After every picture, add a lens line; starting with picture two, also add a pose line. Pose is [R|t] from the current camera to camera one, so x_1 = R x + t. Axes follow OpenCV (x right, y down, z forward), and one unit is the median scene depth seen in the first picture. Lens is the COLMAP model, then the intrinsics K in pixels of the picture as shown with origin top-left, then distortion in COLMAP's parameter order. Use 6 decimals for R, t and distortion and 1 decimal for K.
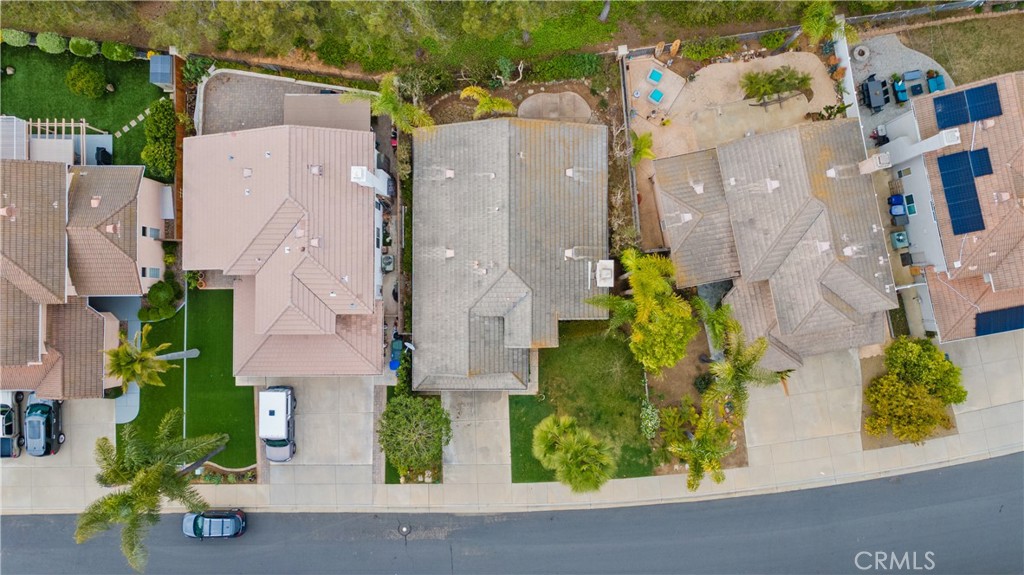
lens RADIAL K [[743.7, 0, 512.0], [0, 743.7, 287.5], [0, 0, 1]] dist [0.038529, 0.007717]
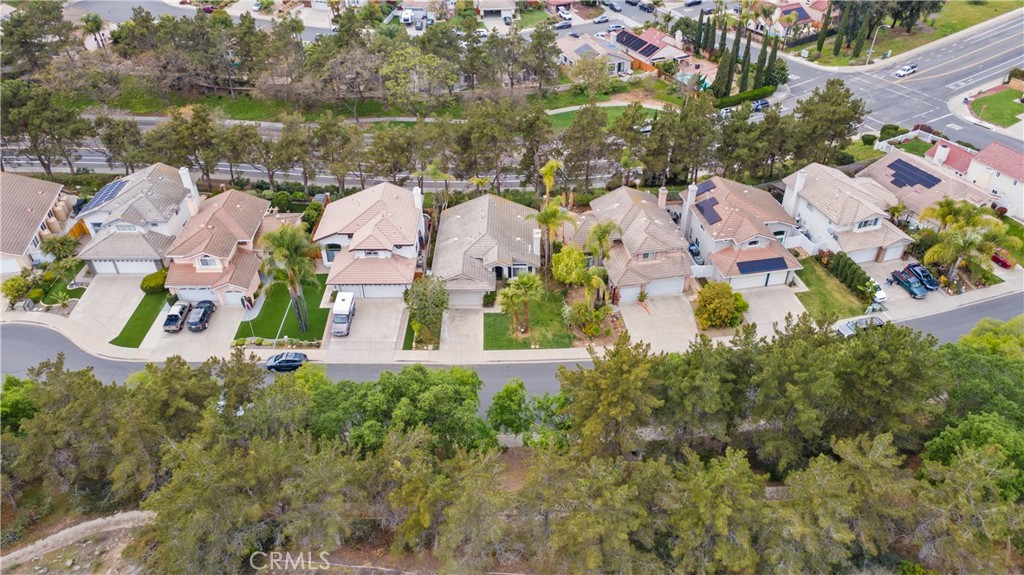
lens RADIAL K [[743.7, 0, 512.0], [0, 743.7, 287.5], [0, 0, 1]] dist [0.038529, 0.007717]
pose [[0.999660, 0.024483, 0.008919, 0.042853], [-0.008391, 0.626513, -0.779366, 1.400692], [-0.024669, 0.779027, 0.626505, -0.086142]]
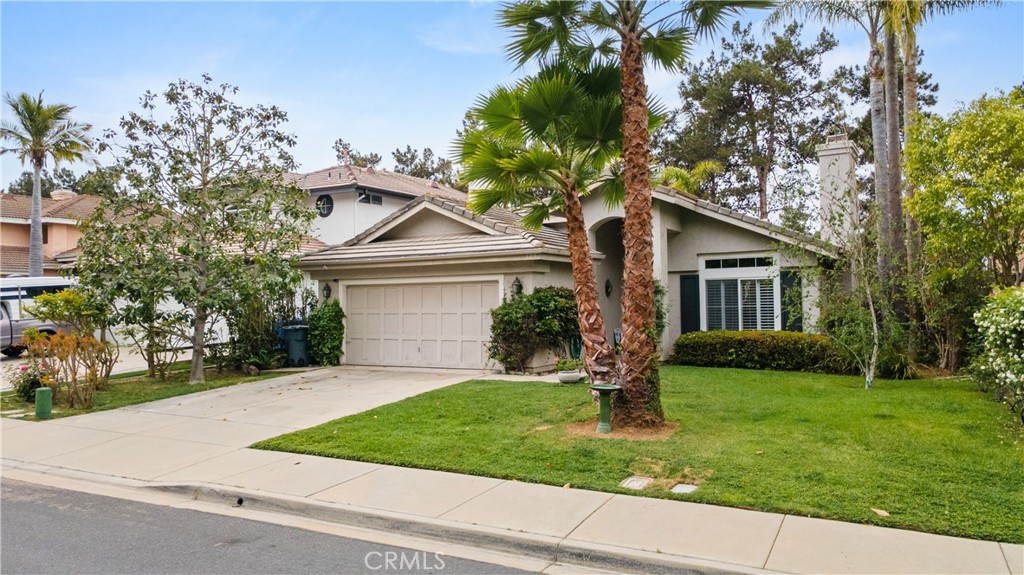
lens RADIAL K [[743.7, 0, 512.0], [0, 743.7, 287.5], [0, 0, 1]] dist [0.038529, 0.007717]
pose [[0.867189, 0.010191, -0.497875, 0.159294], [-0.497954, 0.027800, -0.866758, 0.397271], [0.005008, 0.999562, 0.029183, 0.952357]]
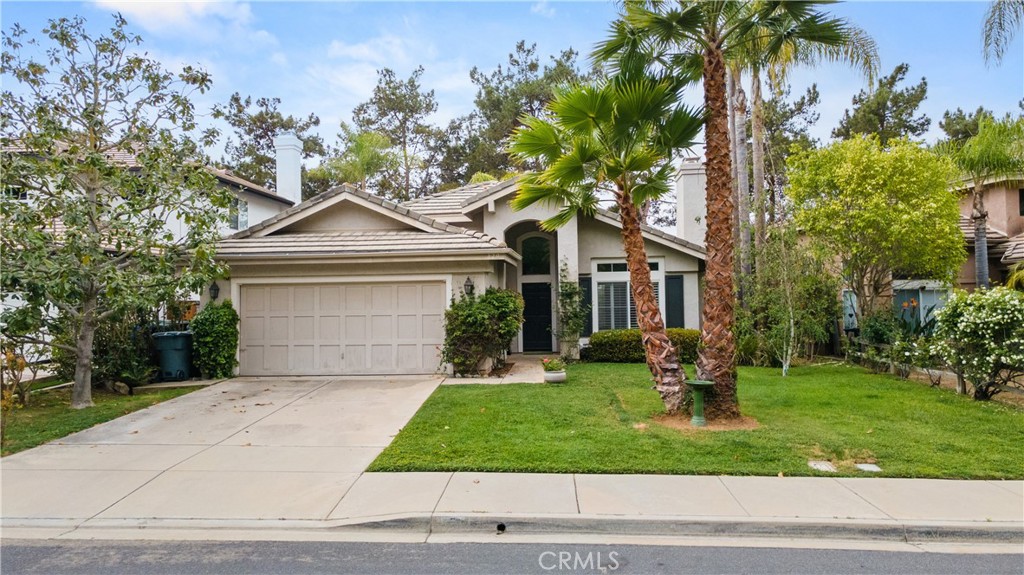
lens RADIAL K [[743.7, 0, 512.0], [0, 743.7, 287.5], [0, 0, 1]] dist [0.038529, 0.007717]
pose [[0.996104, 0.016217, -0.086685, 0.046863], [-0.087034, 0.022204, -0.995958, 0.426193], [-0.014227, 0.999622, 0.023529, 0.953990]]
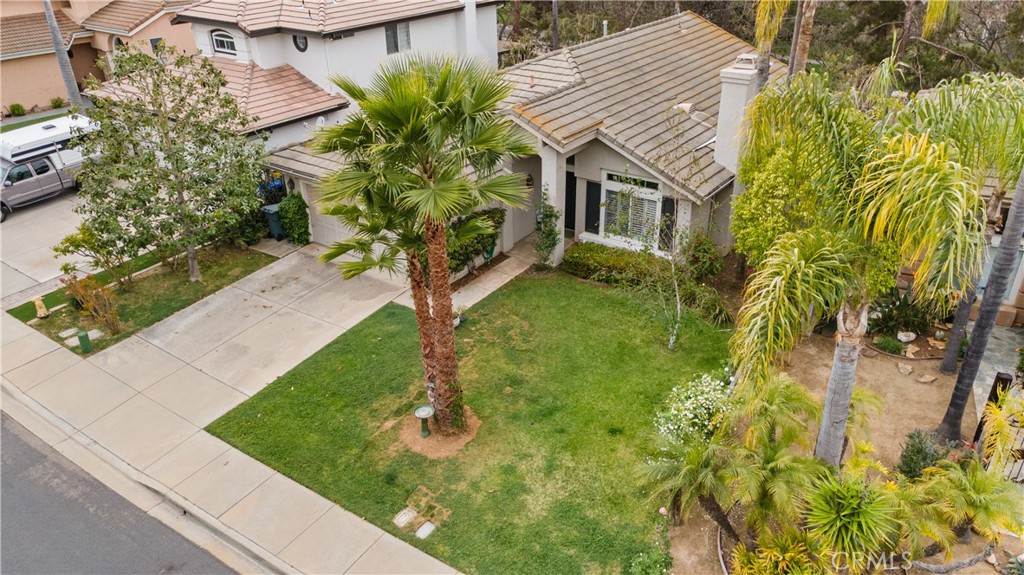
lens RADIAL K [[743.7, 0, 512.0], [0, 743.7, 287.5], [0, 0, 1]] dist [0.038529, 0.007717]
pose [[0.807064, 0.294424, -0.511822, 0.250008], [-0.590328, 0.420909, -0.688729, 0.377937], [0.012652, 0.857992, 0.513507, 0.787762]]
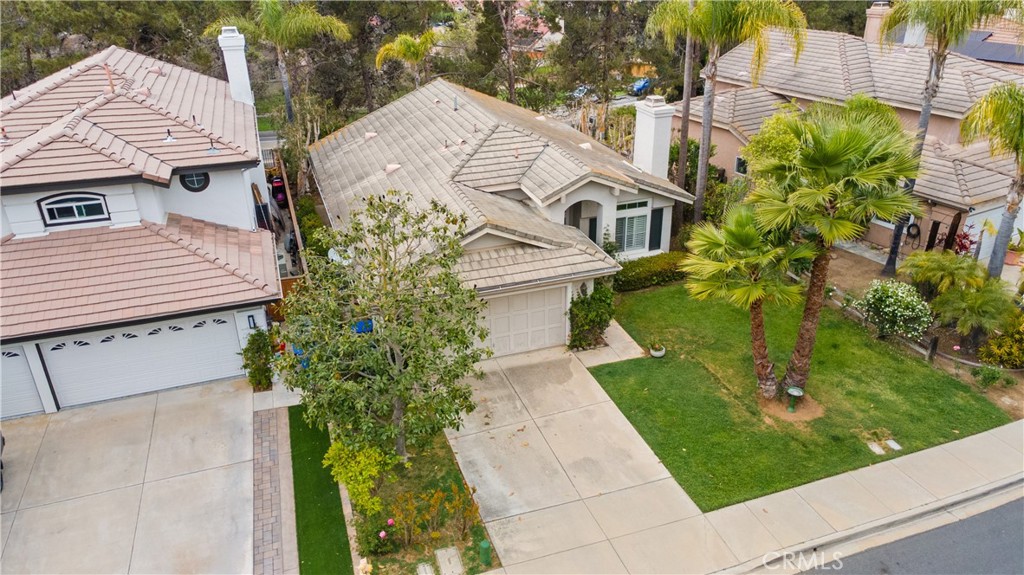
lens RADIAL K [[743.7, 0, 512.0], [0, 743.7, 287.5], [0, 0, 1]] dist [0.038529, 0.007717]
pose [[0.948421, -0.121513, 0.292802, -0.163686], [0.315859, 0.440993, -0.840094, 0.467589], [-0.027041, 0.889247, 0.456628, 0.764777]]
